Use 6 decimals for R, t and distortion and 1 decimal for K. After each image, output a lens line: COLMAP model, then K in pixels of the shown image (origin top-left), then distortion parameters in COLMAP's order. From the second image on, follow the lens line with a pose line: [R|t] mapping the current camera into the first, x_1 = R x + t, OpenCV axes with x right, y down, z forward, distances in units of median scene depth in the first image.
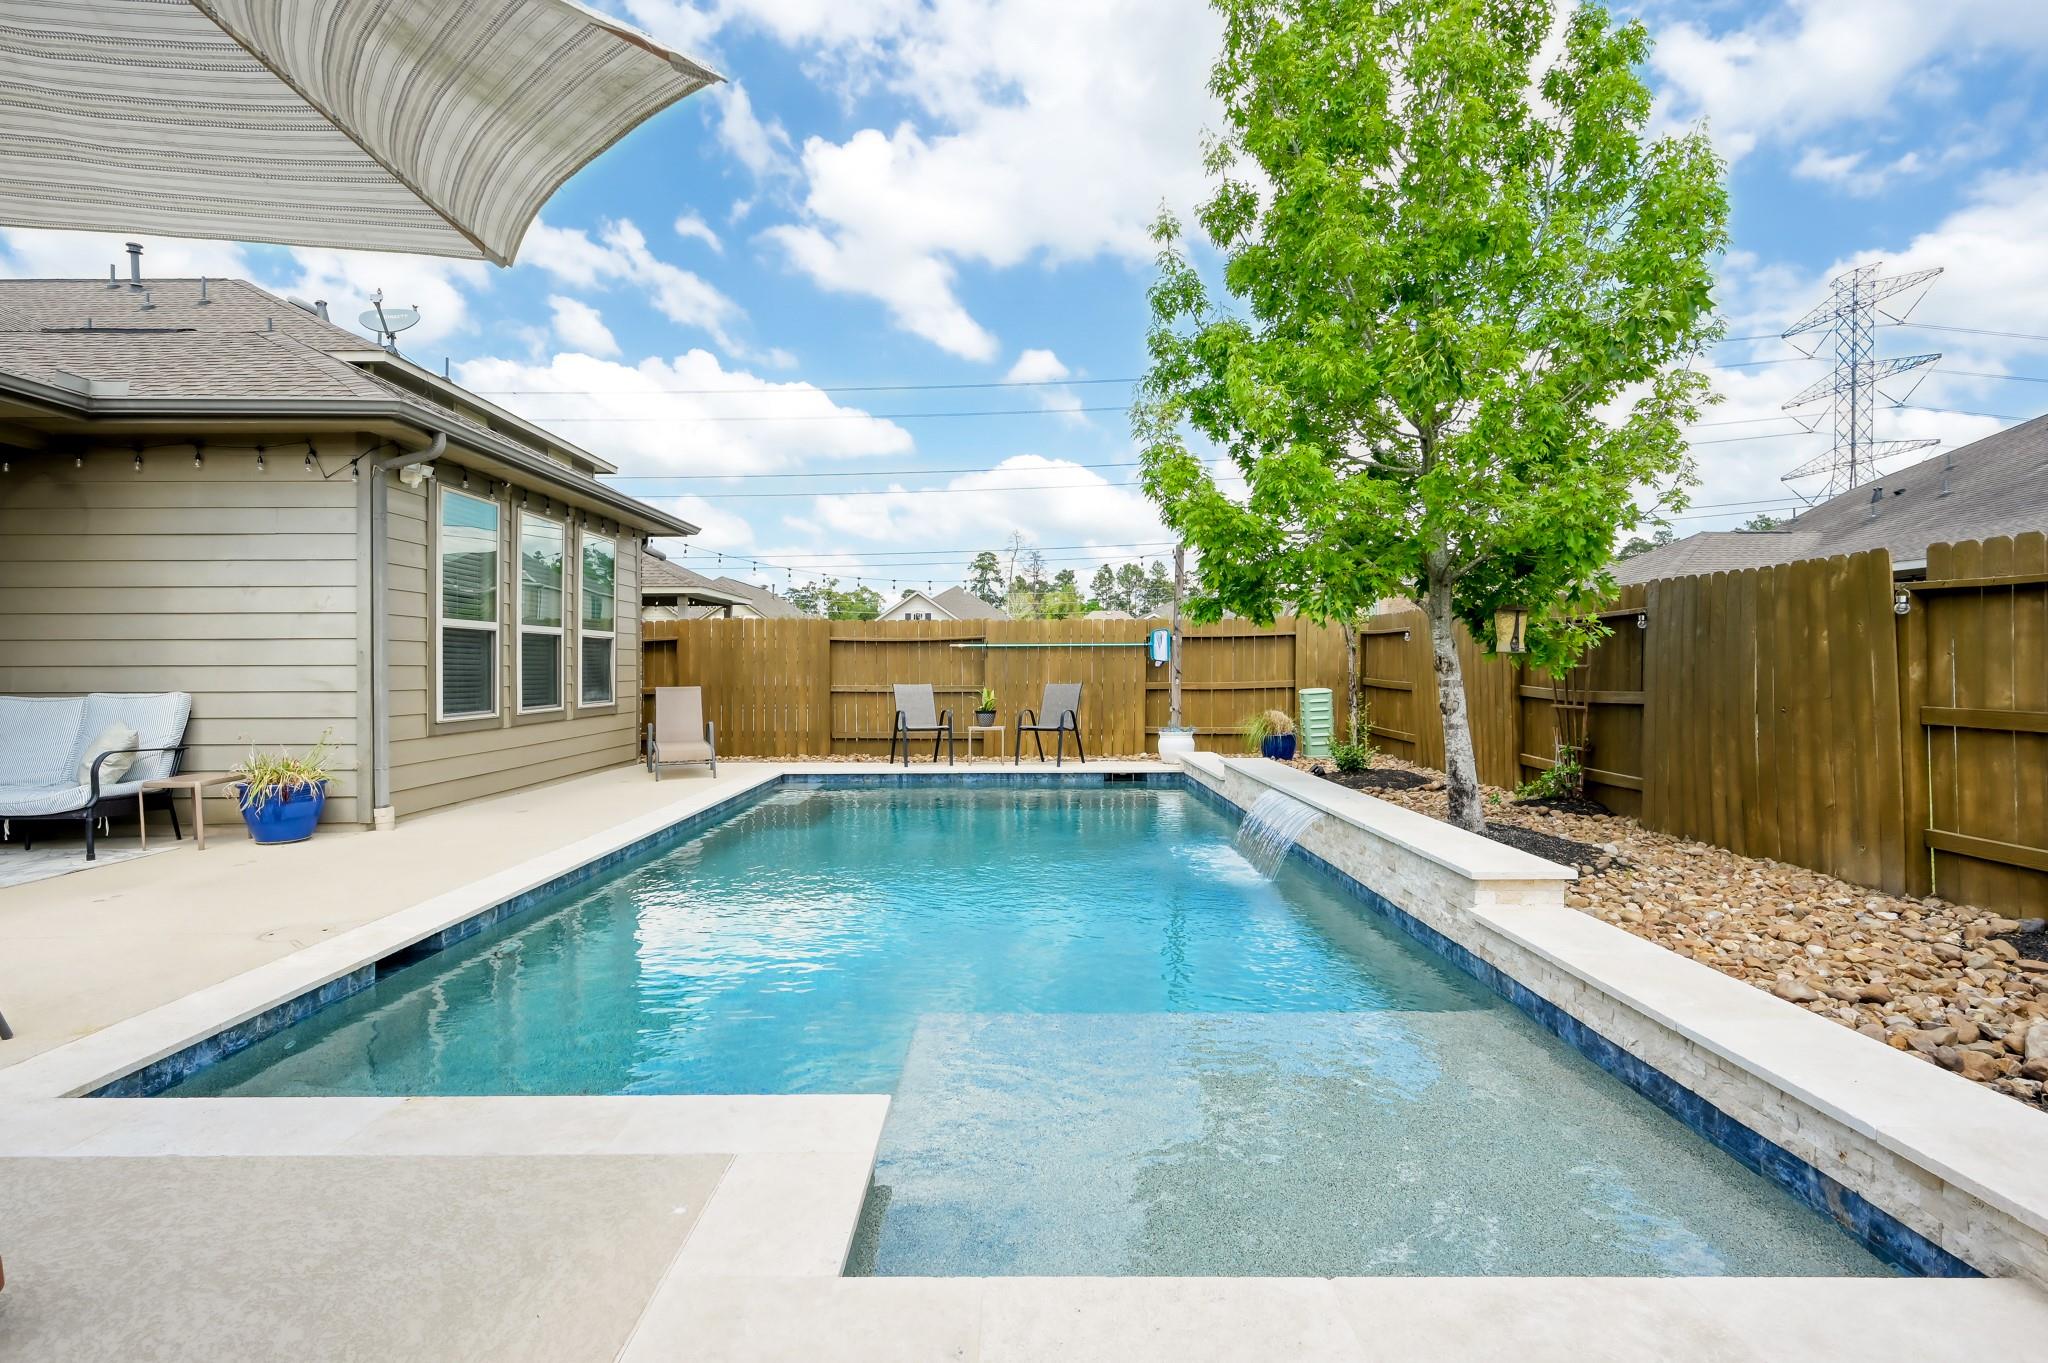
lens RADIAL K [[1009.7, 0, 1040.3], [0, 1009.7, 666.2], [0, 0, 1]] dist [-0.003444, -0.000067]
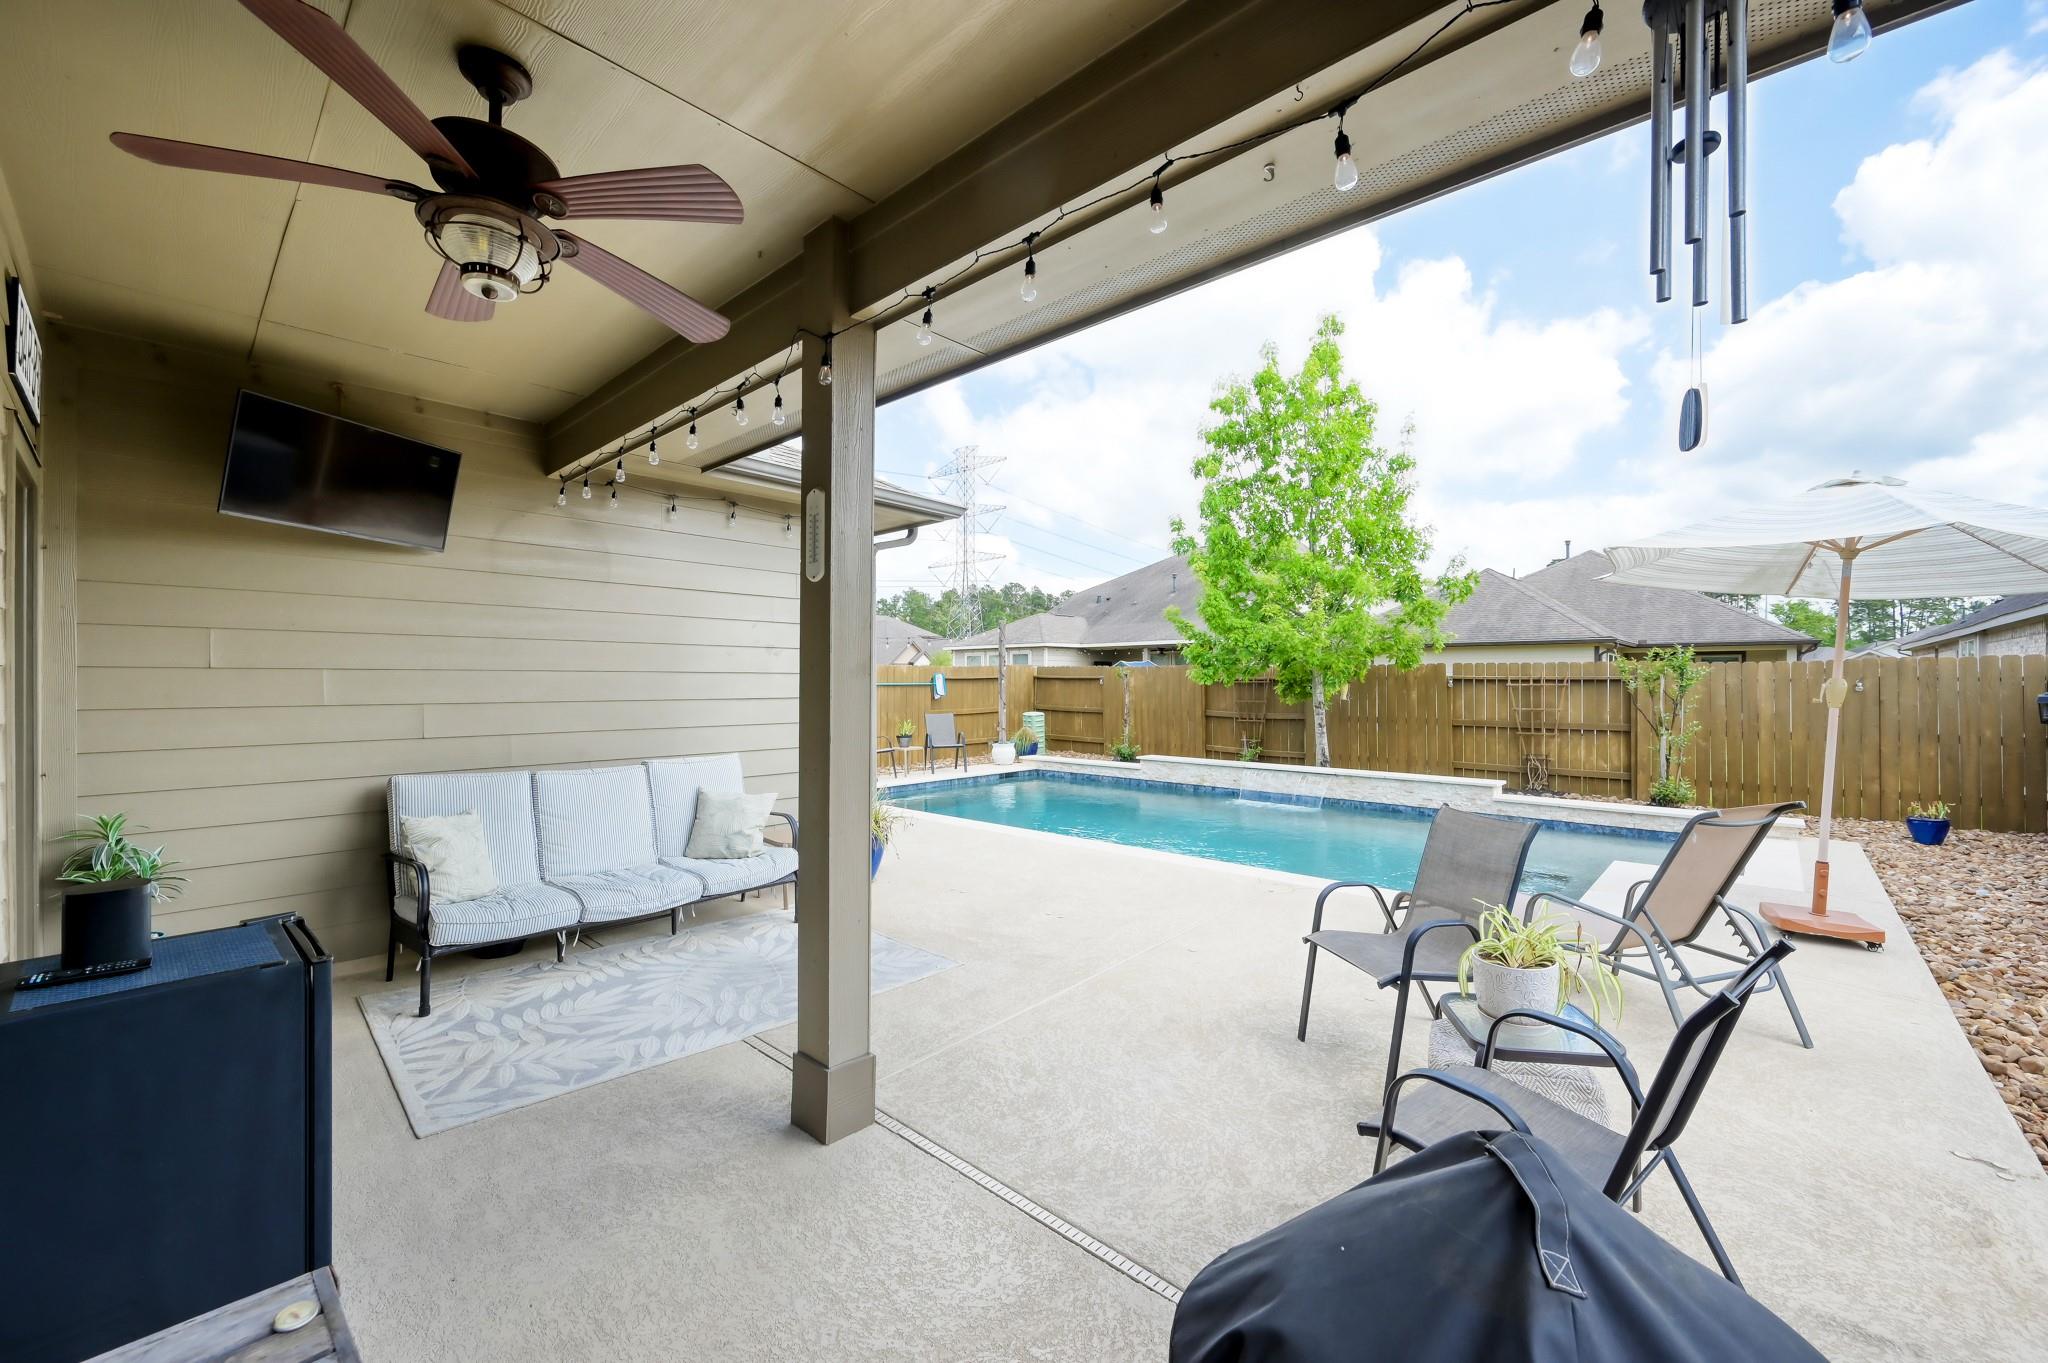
lens RADIAL K [[804.4, 0, 1039.2], [0, 804.4, 676.0], [0, 0, 1]] dist [0.002319, -0.000324]
pose [[0.675494, 0.008910, 0.737312, -1.145379], [-0.002966, 0.999952, -0.009367, -0.040316], [-0.737360, 0.004141, 0.675488, 0.228073]]
